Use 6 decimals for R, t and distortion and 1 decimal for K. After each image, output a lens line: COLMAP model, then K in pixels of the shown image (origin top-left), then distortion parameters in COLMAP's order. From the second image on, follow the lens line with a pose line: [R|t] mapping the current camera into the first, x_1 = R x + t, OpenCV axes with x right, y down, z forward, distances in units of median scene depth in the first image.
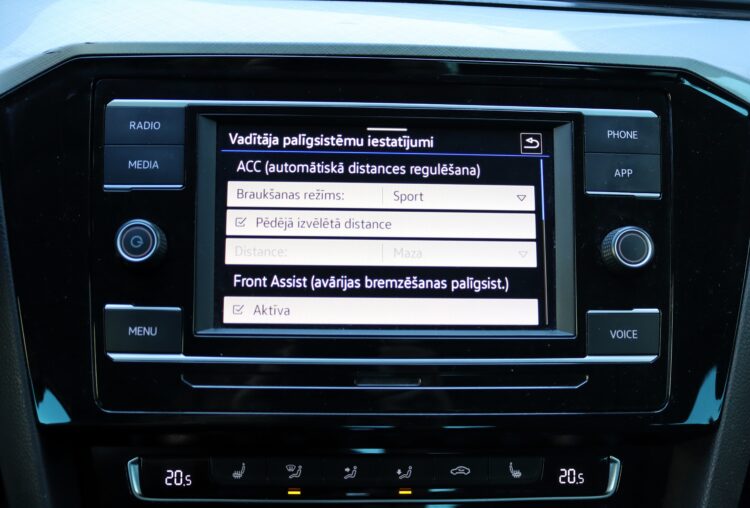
lens RADIAL K [[857.9, 0, 375.1], [0, 857.9, 252.4], [0, 0, 1]] dist [-0.072567, 0.000000]
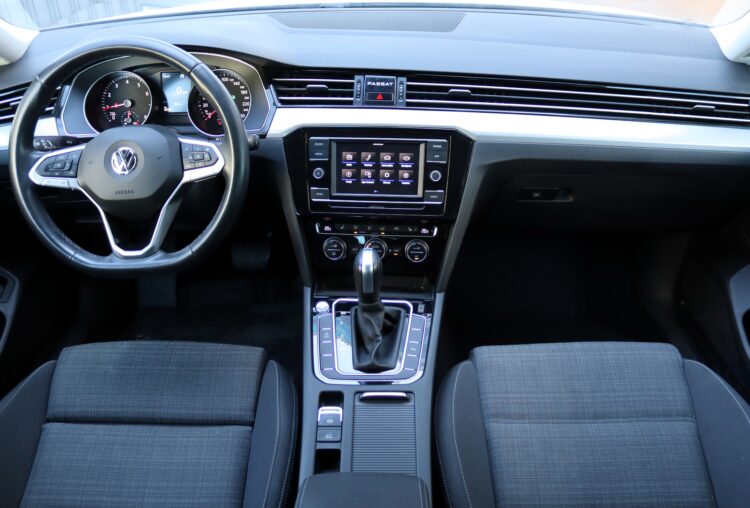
lens RADIAL K [[691.4, 0, 352.6], [0, 691.4, 239.1], [0, 0, 1]] dist [-0.094854, 0.000000]
pose [[0.987134, 0.030057, -0.157046, 0.421073], [0.005996, 0.974524, 0.224205, -0.440987], [0.159784, -0.222262, 0.961805, -2.245433]]
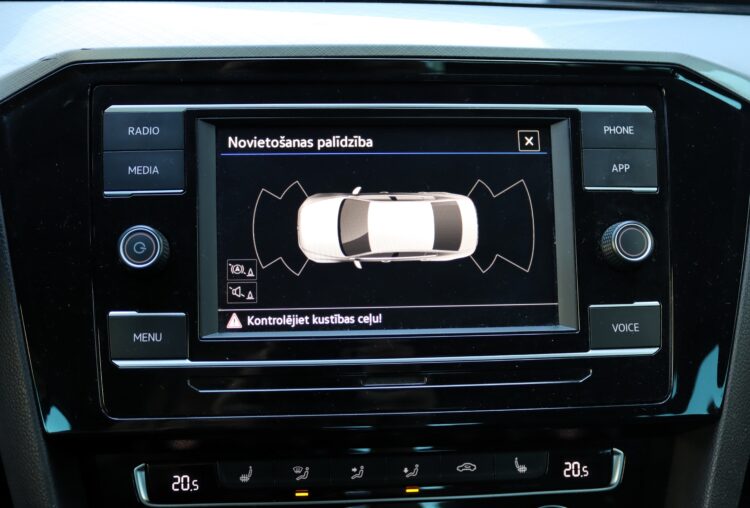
lens RADIAL K [[857.9, 0, 368.8], [0, 857.9, 255.5], [0, 0, 1]] dist [-0.072567, 0.000000]
pose [[0.999404, -0.024507, 0.024292, -0.034066], [0.024429, 0.999696, 0.003474, -0.000307], [-0.024370, -0.002878, 0.999699, -0.002634]]
